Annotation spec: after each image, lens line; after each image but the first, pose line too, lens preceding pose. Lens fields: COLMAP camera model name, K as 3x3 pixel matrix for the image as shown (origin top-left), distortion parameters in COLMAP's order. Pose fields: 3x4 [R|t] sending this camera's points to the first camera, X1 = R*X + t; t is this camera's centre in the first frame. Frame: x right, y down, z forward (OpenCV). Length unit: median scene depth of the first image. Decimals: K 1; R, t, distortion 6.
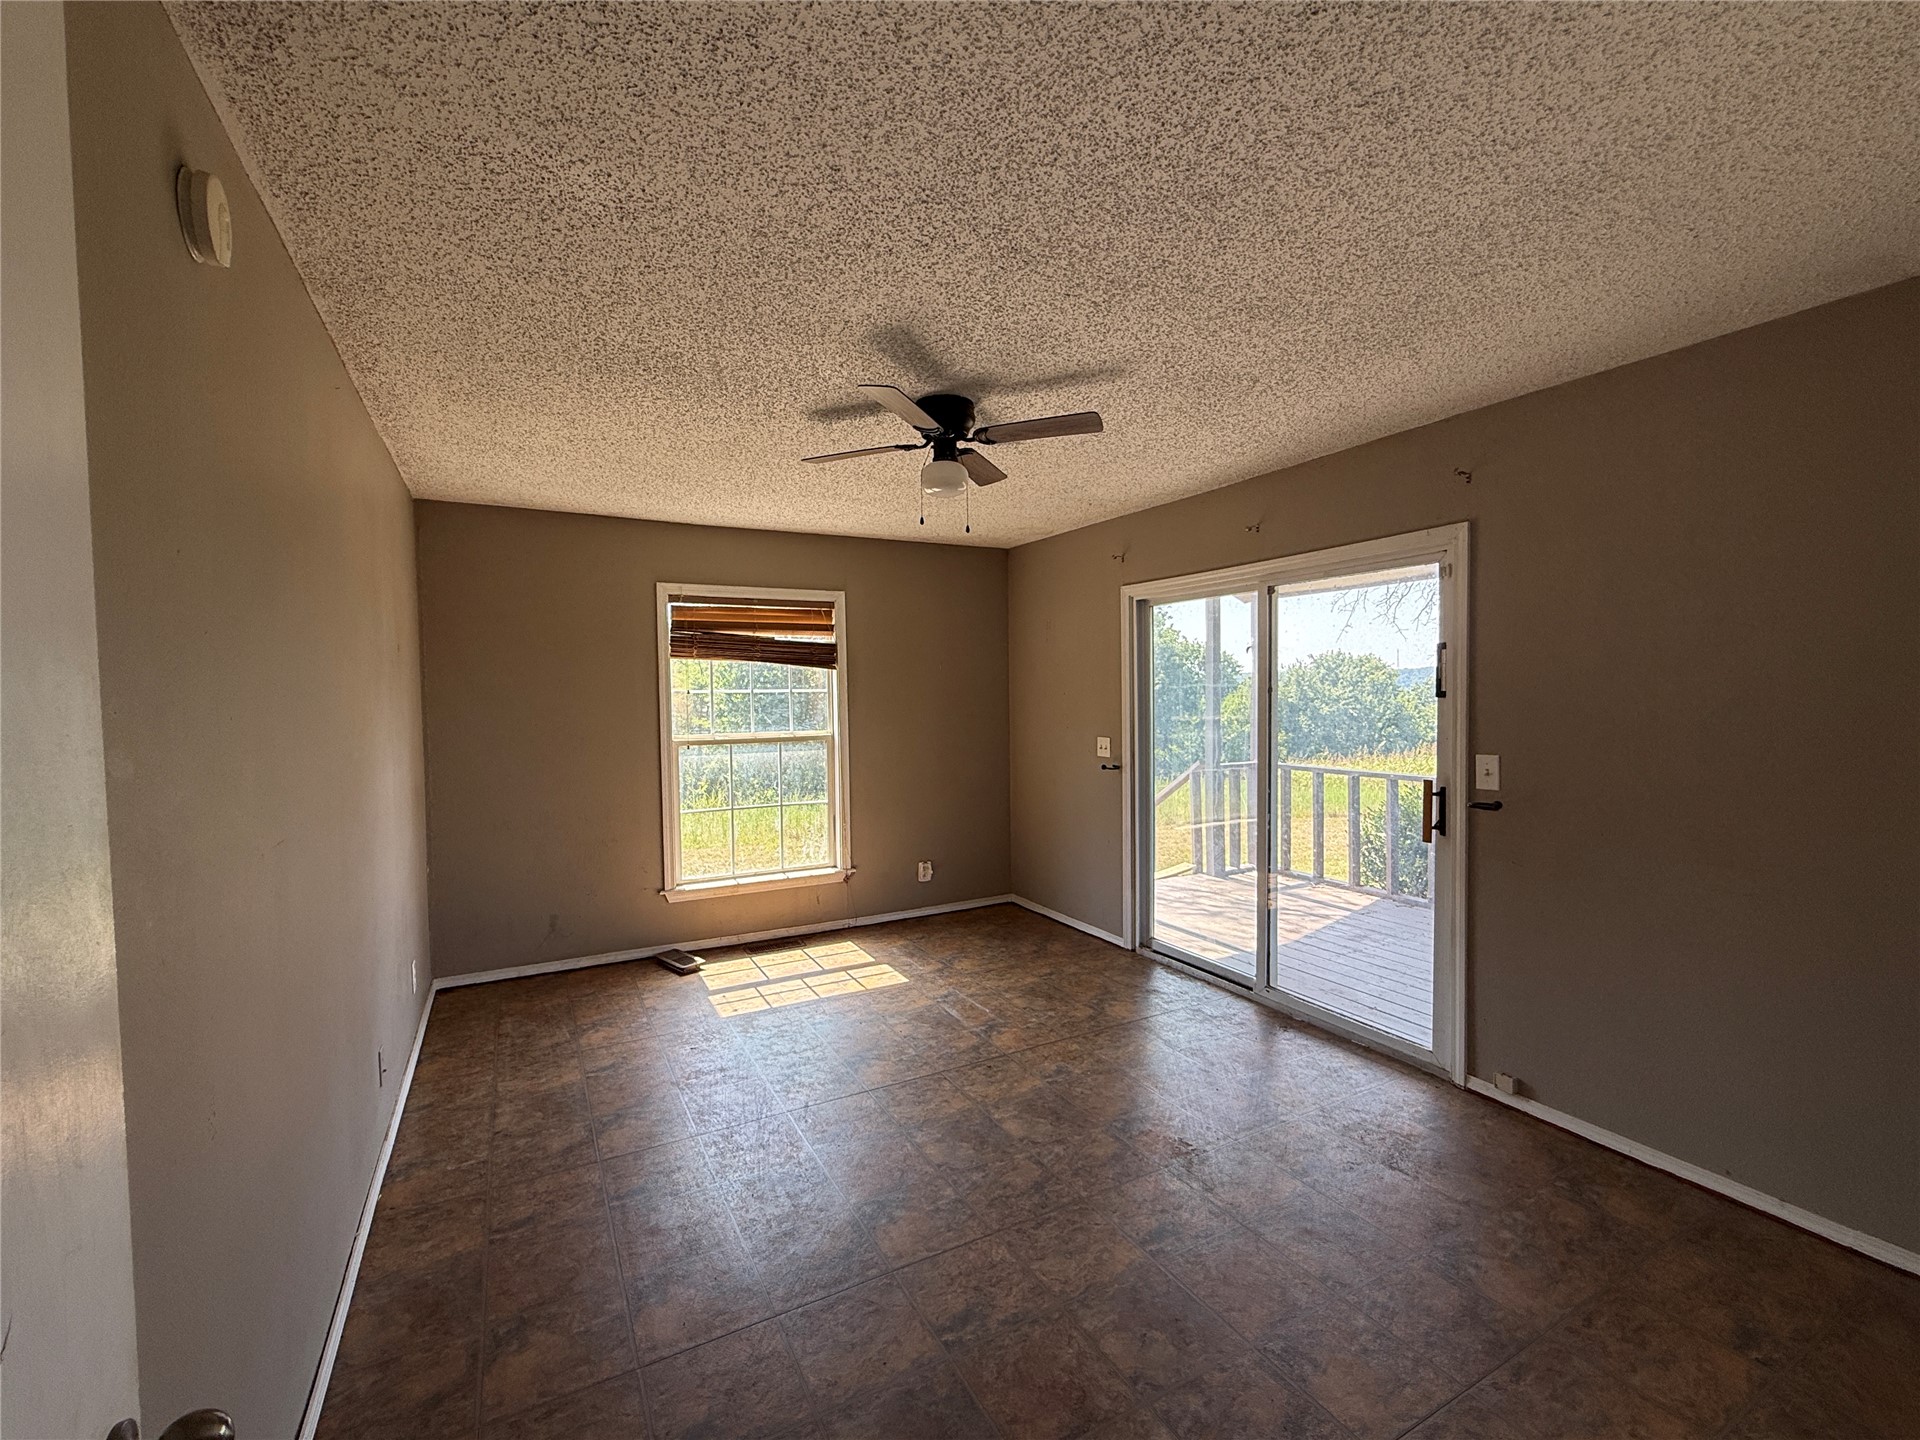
lens RADIAL K [[816.8, 0, 958.4], [0, 816.8, 722.0], [0, 0, 1]] dist [-0.002034, 0.000002]
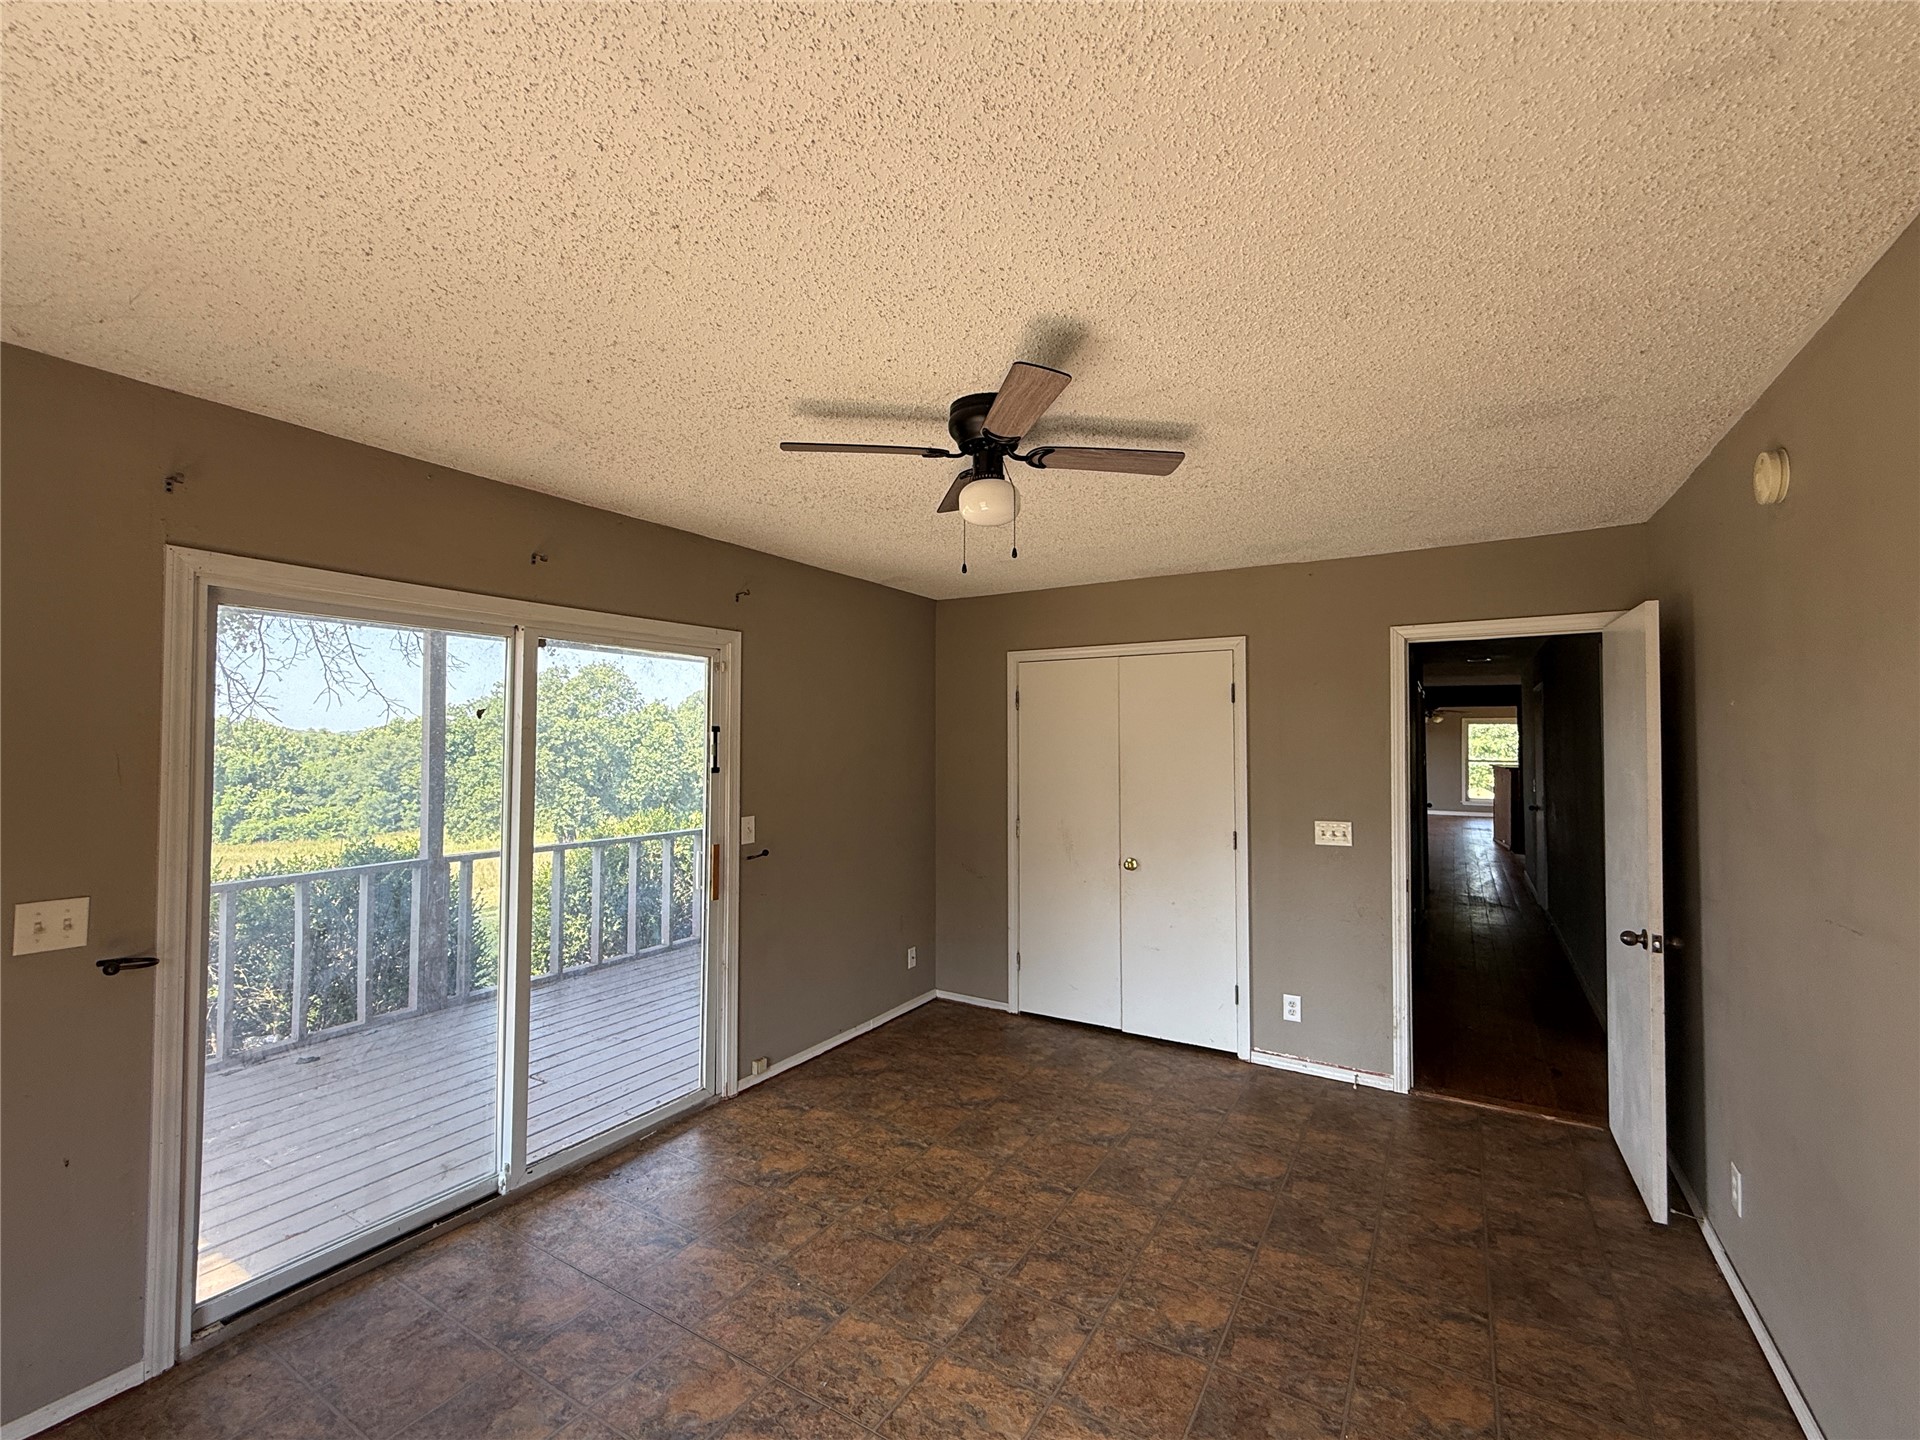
lens RADIAL K [[816.8, 0, 956.9], [0, 816.8, 722.9], [0, 0, 1]] dist [-0.002034, 0.000002]
pose [[-0.503666, 0.034137, 0.863224, -0.612525], [0.035980, 0.999181, -0.018520, -0.070320], [-0.863149, 0.021730, -0.504481, 1.315123]]
